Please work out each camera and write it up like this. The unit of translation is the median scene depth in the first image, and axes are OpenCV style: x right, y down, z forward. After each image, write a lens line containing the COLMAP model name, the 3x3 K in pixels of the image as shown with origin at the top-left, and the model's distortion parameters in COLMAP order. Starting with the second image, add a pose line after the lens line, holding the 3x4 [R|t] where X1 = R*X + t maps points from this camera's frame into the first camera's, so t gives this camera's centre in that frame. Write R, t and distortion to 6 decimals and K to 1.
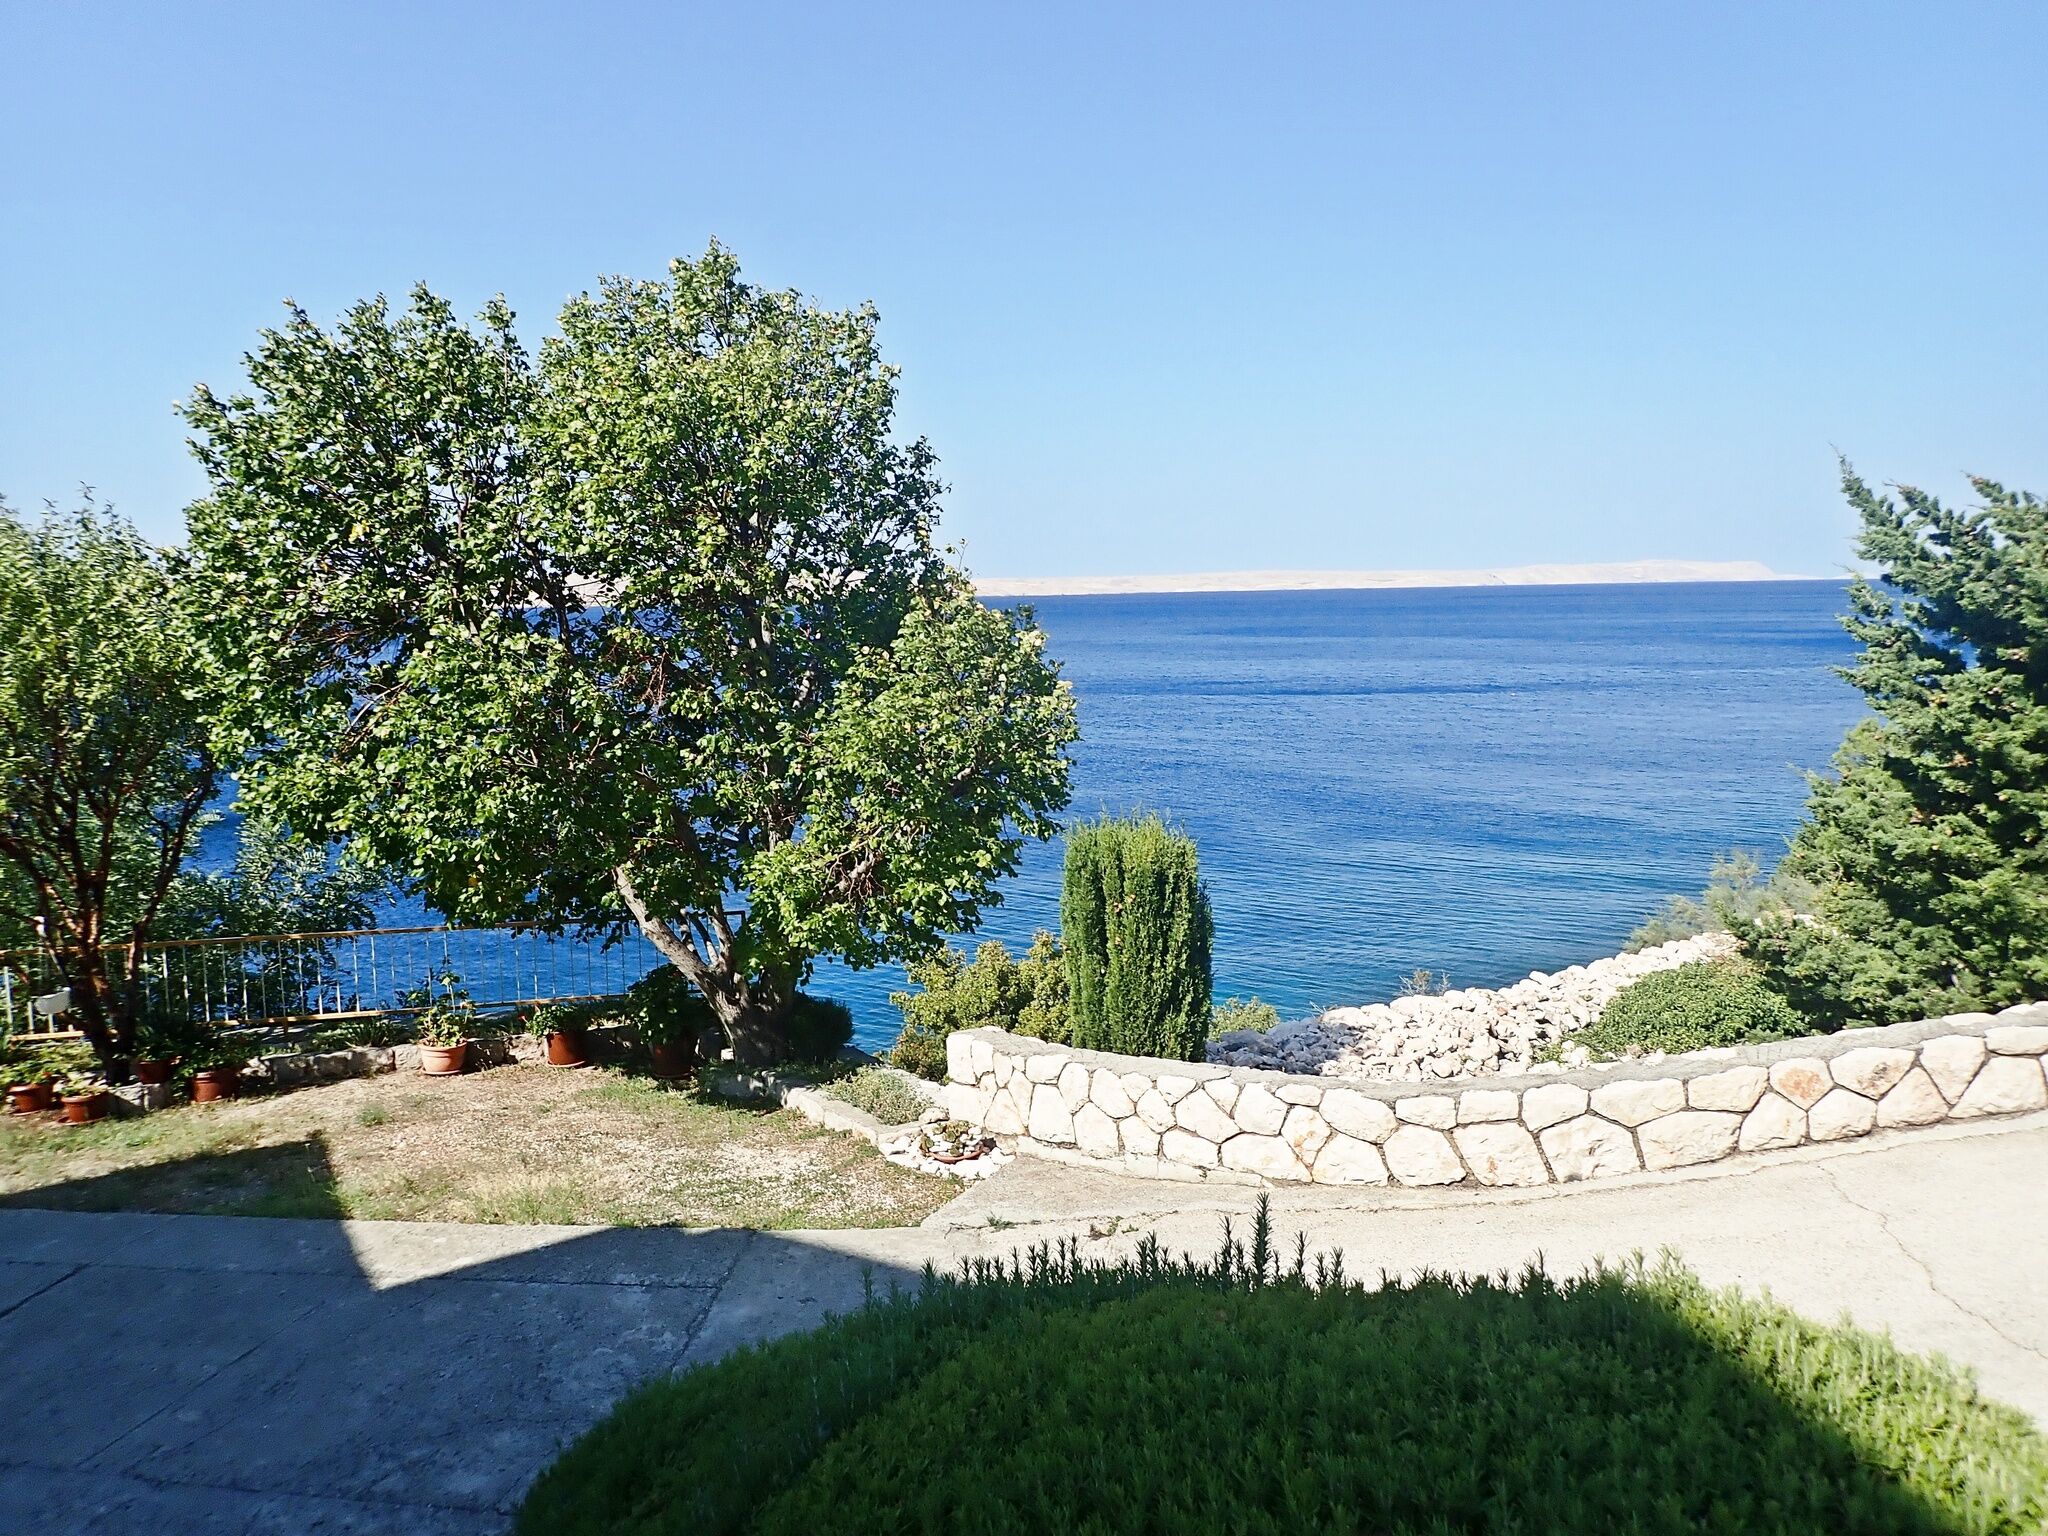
lens RADIAL K [[1505.1, 0, 1024.2], [0, 1505.1, 764.3], [0, 0, 1]] dist [-0.007324, -0.005610]
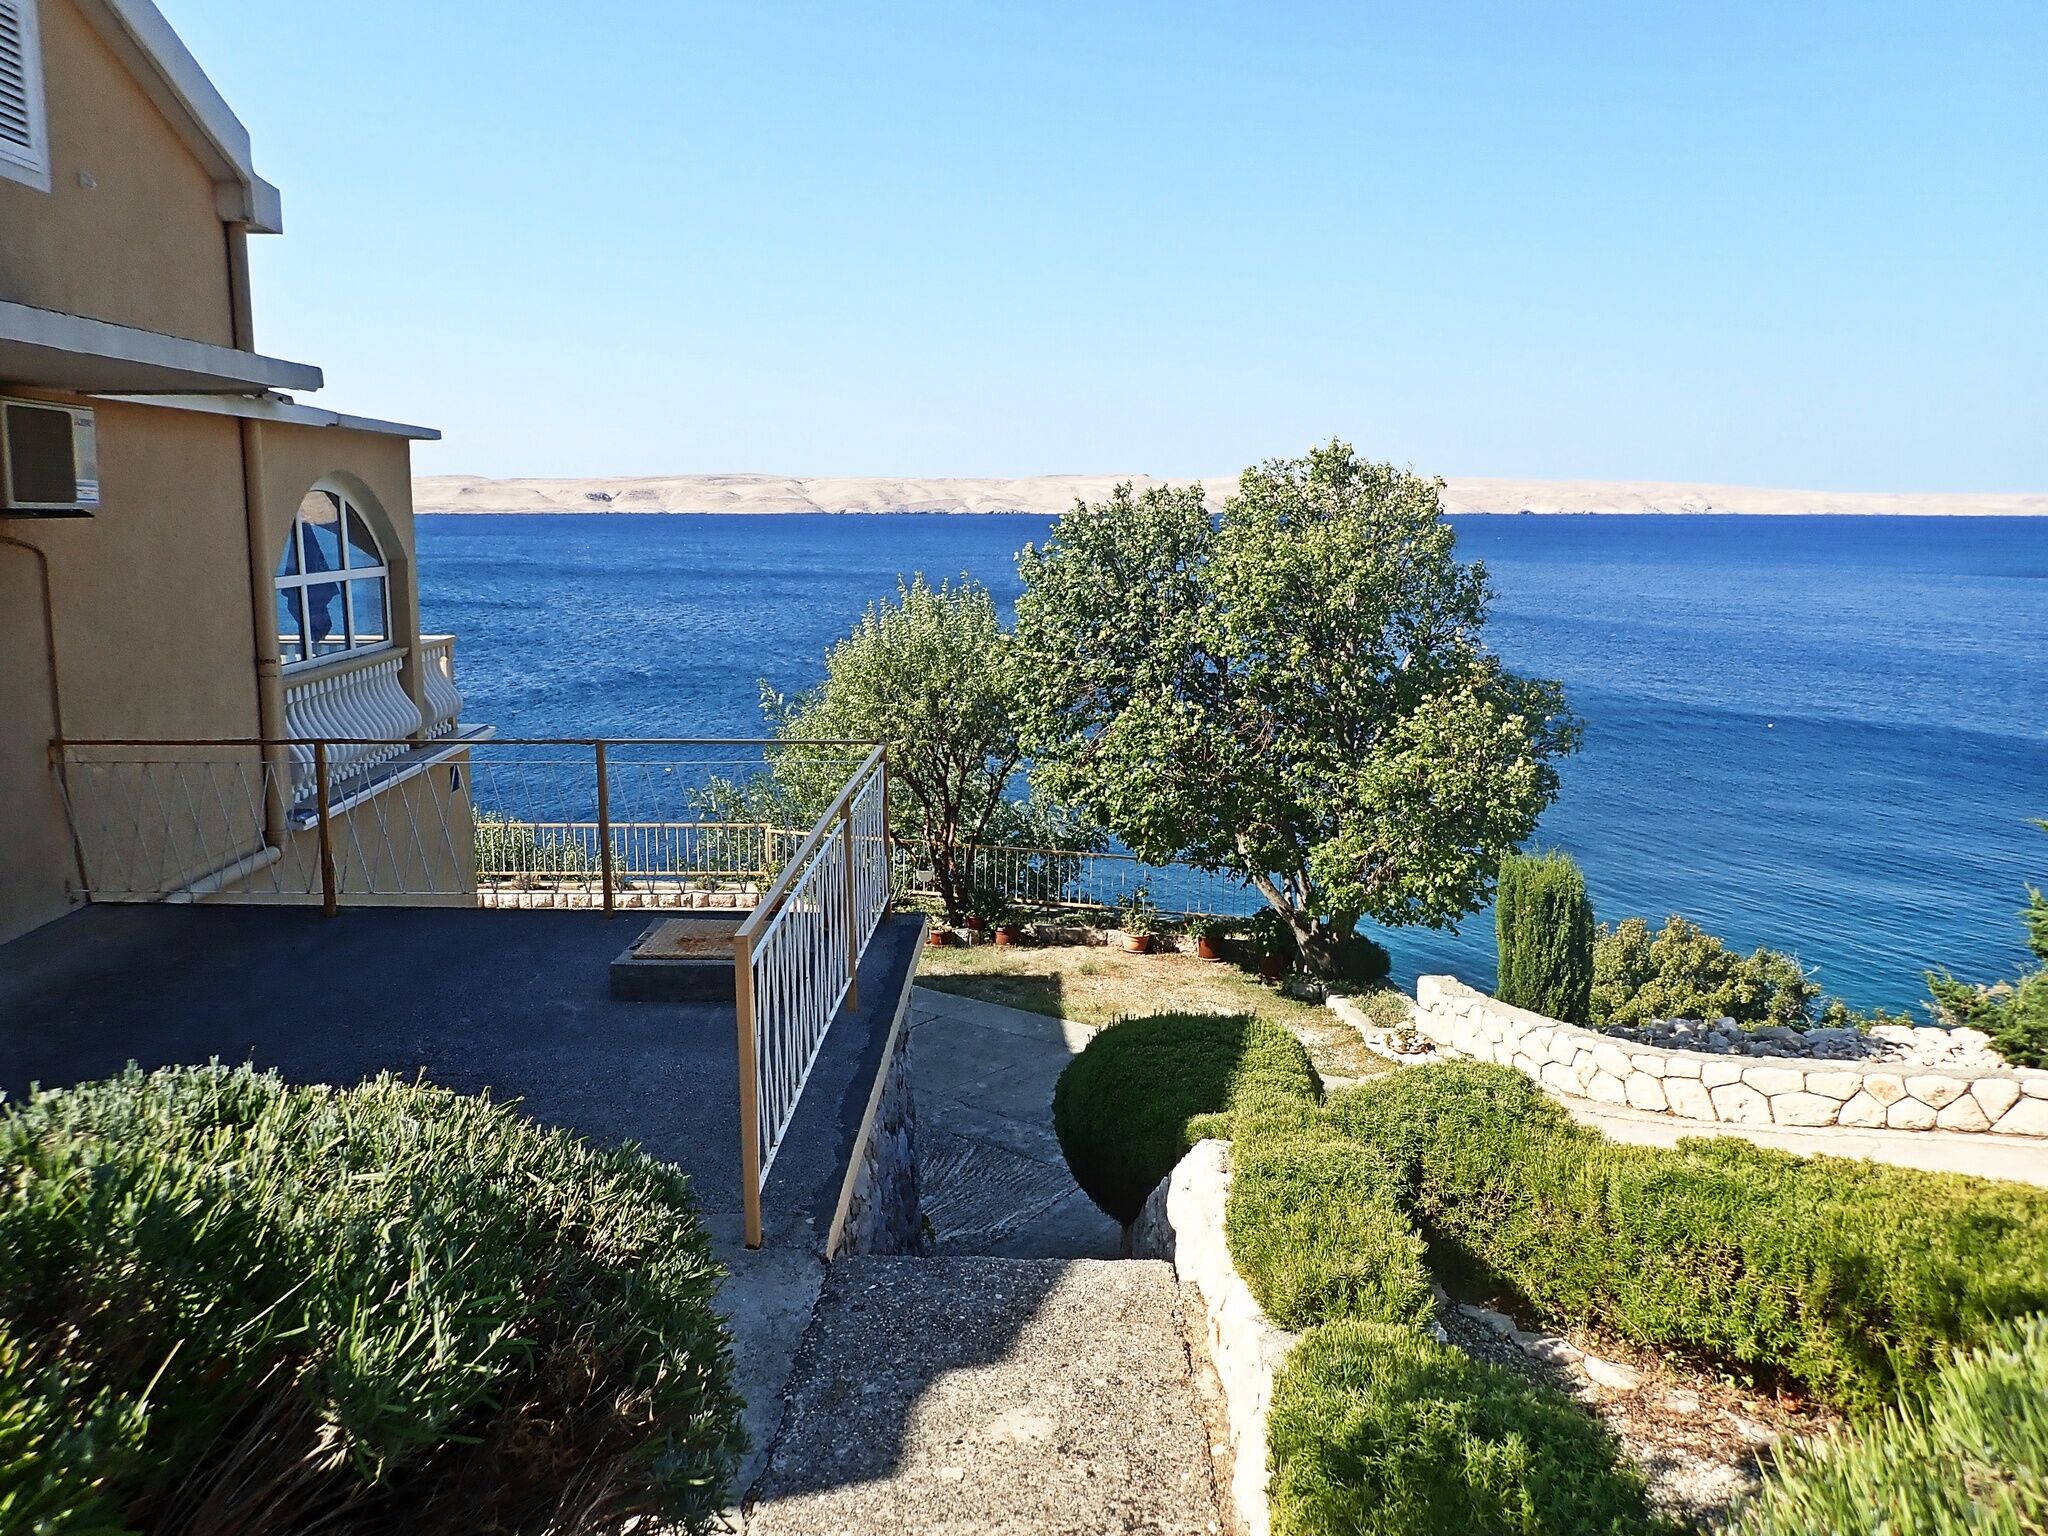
lens RADIAL K [[1505.1, 0, 1024.2], [0, 1505.1, 764.3], [0, 0, 1]] dist [-0.007324, -0.005610]
pose [[0.875777, 0.101389, -0.471949, 0.276878], [-0.077745, 0.994555, 0.069391, -0.104785], [0.476415, -0.024079, 0.878891, -0.508636]]
